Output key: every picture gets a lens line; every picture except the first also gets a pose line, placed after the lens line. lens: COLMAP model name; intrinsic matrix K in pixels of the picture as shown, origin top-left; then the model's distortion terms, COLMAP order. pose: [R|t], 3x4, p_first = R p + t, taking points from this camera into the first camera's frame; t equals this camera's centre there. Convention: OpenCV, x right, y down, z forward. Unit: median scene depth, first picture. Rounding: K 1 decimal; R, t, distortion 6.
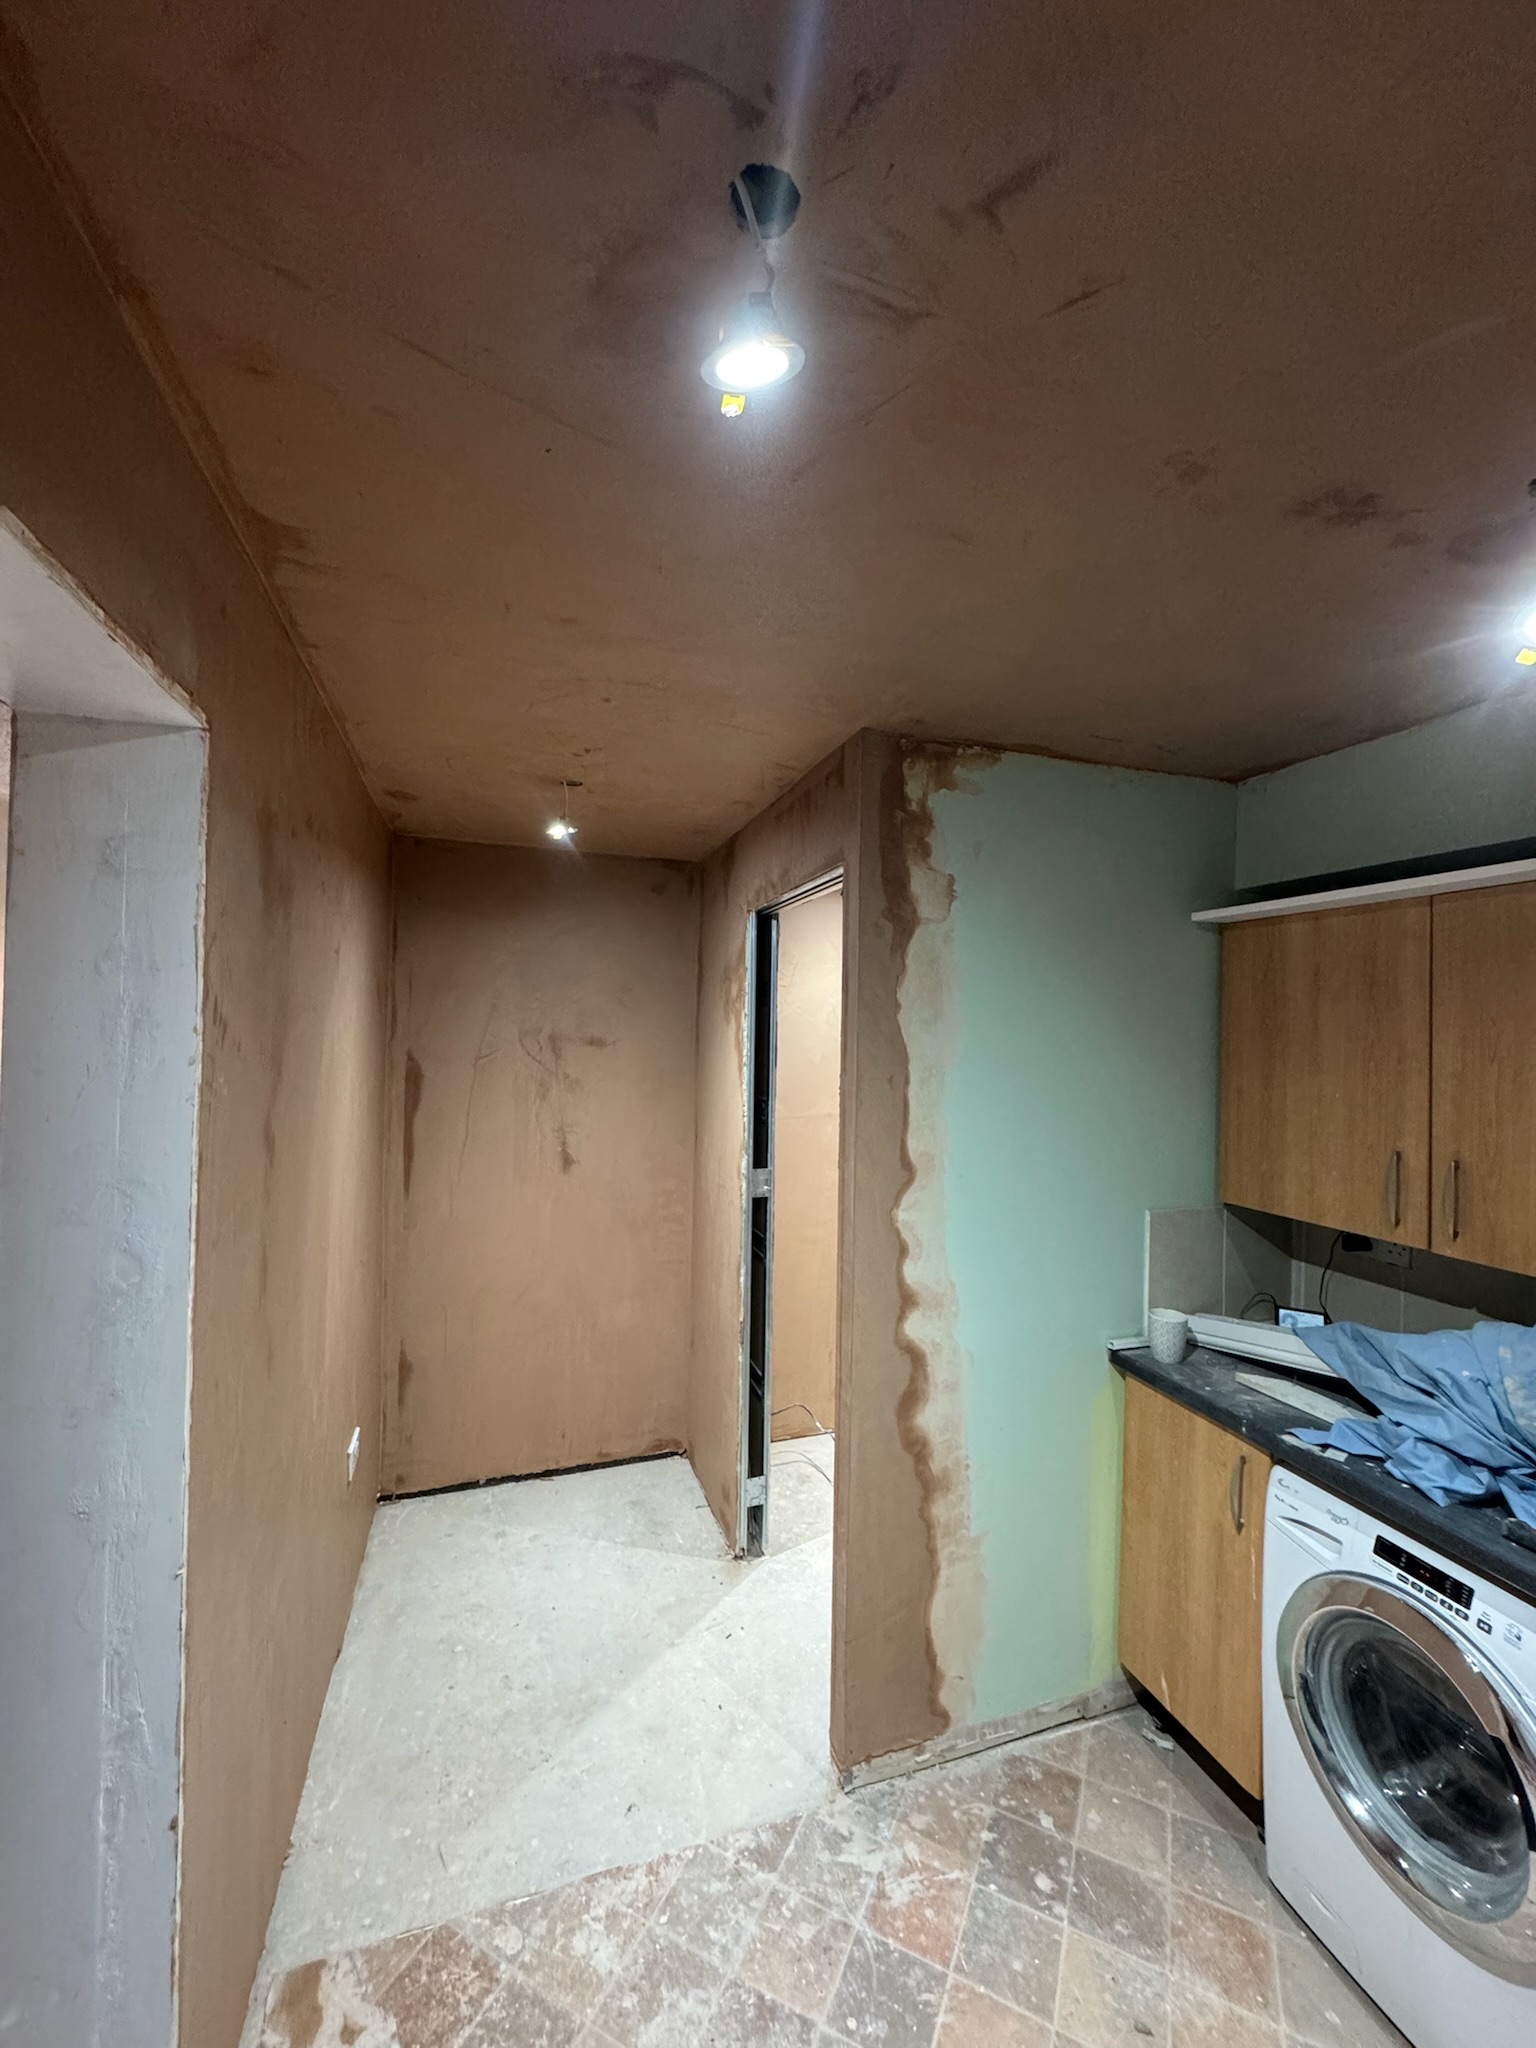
lens RADIAL K [[811.9, 0, 768.0], [0, 811.9, 1024.0], [0, 0, 1]] dist [-0.003257, 0.000474]
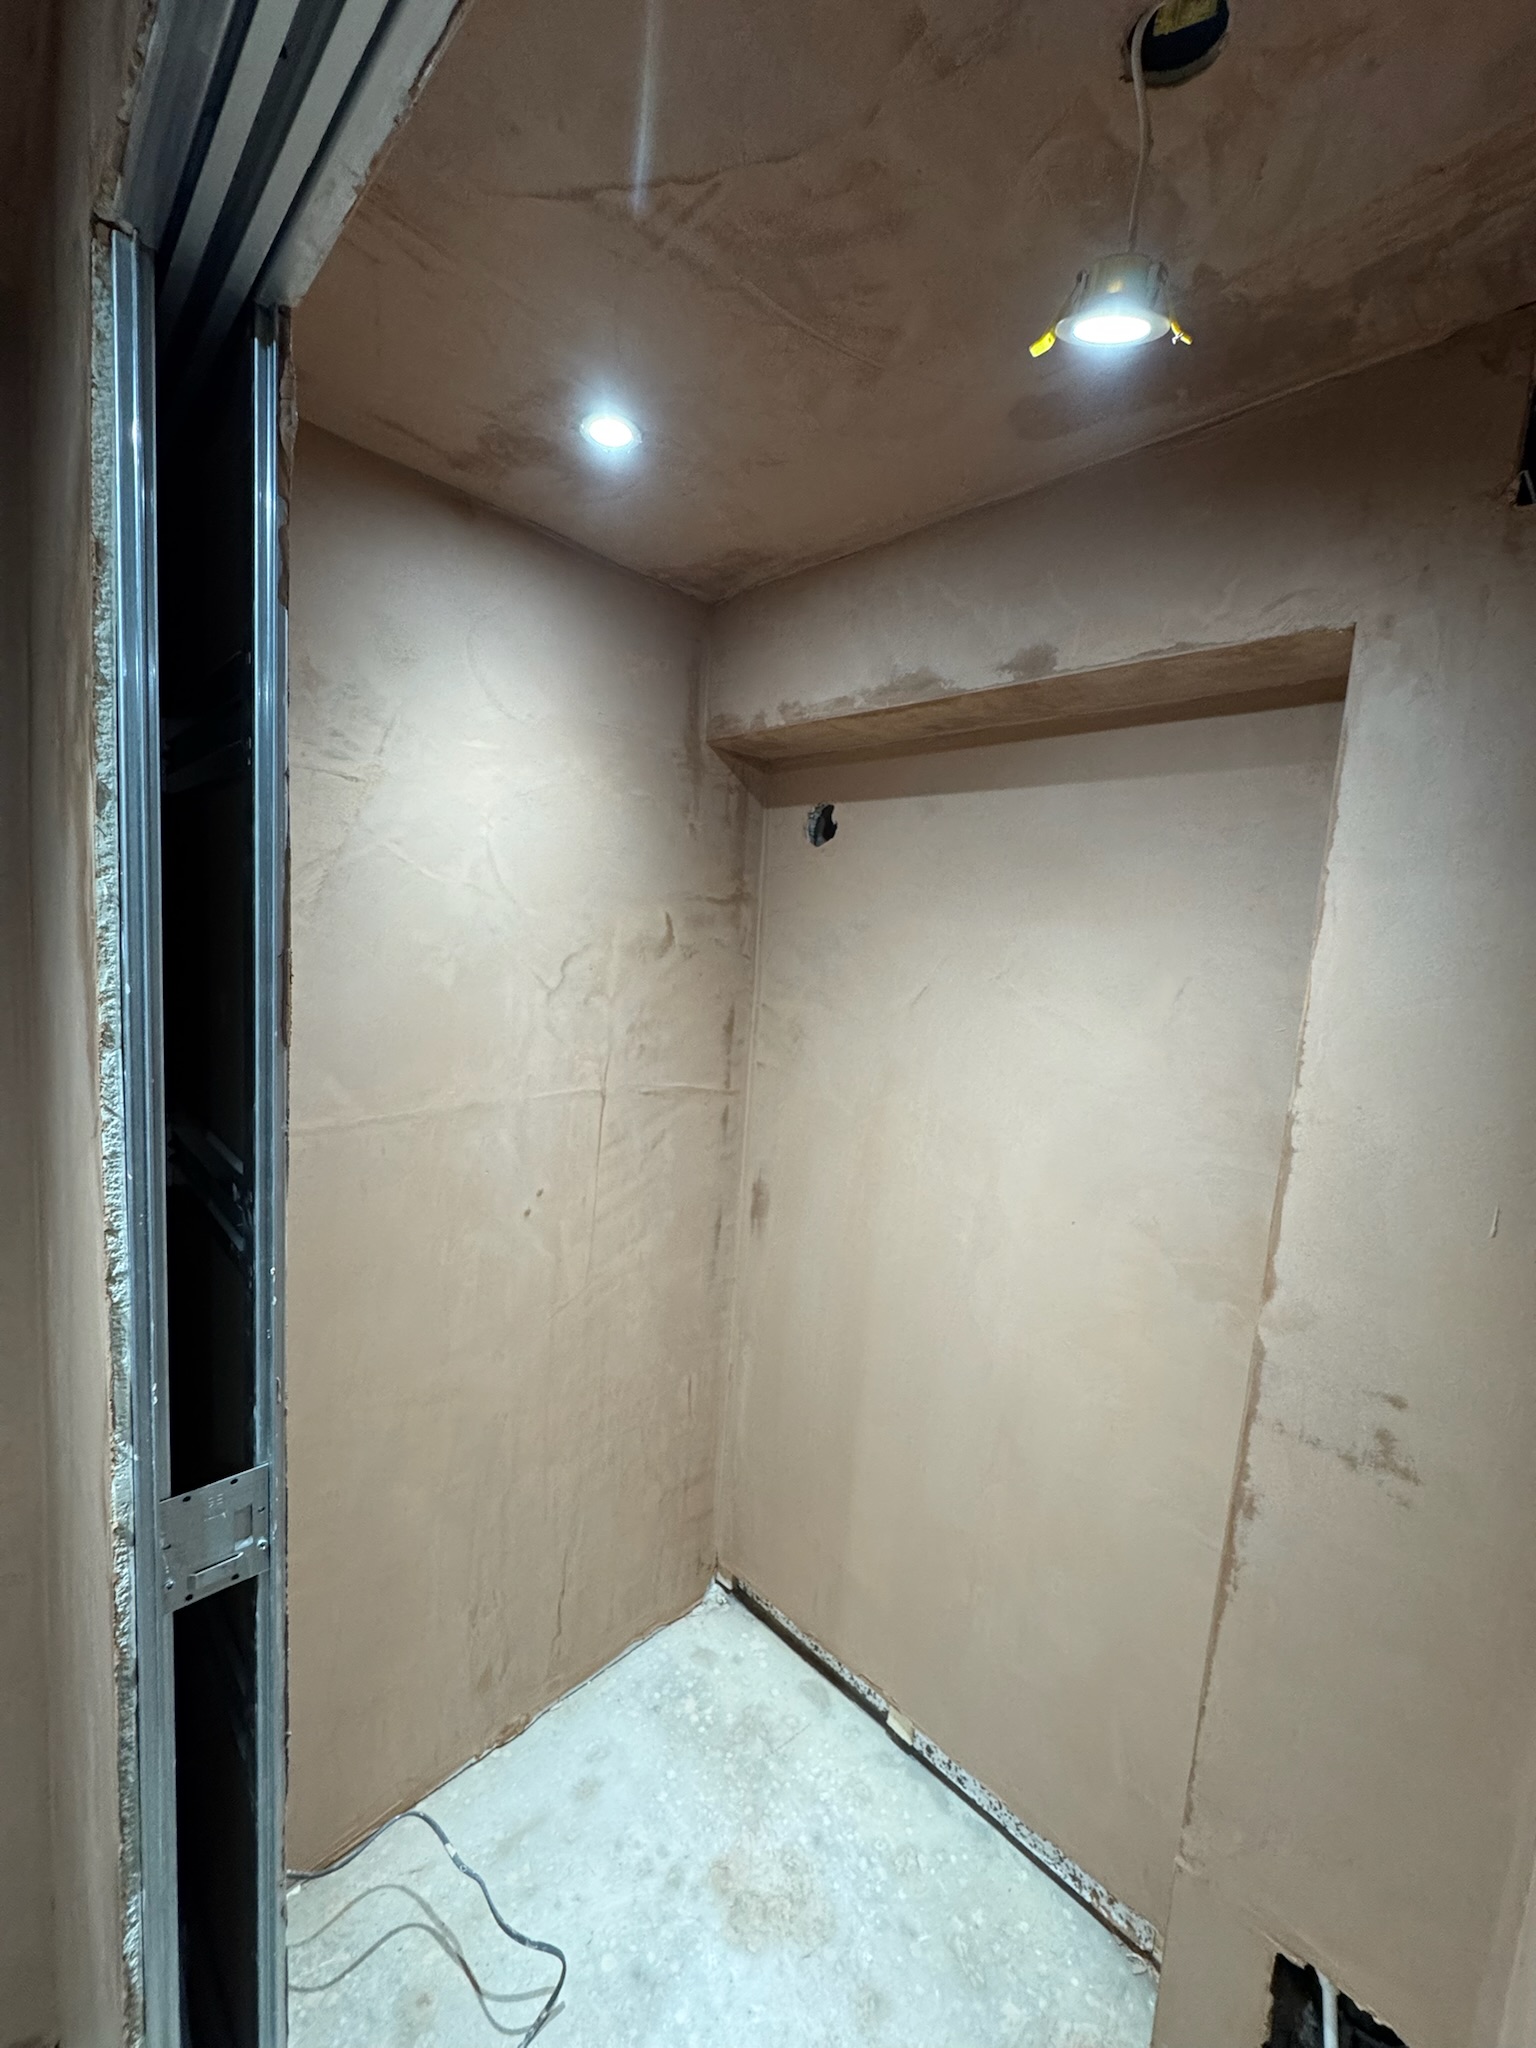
lens RADIAL K [[804.9, 0, 768.0], [0, 804.9, 1024.0], [0, 0, 1]] dist [-0.004189, -0.000308]
pose [[0.893334, -0.007186, 0.449336, 0.029777], [-0.051879, 0.991538, 0.118997, 0.014198], [-0.446389, -0.129615, 0.885402, 0.743108]]
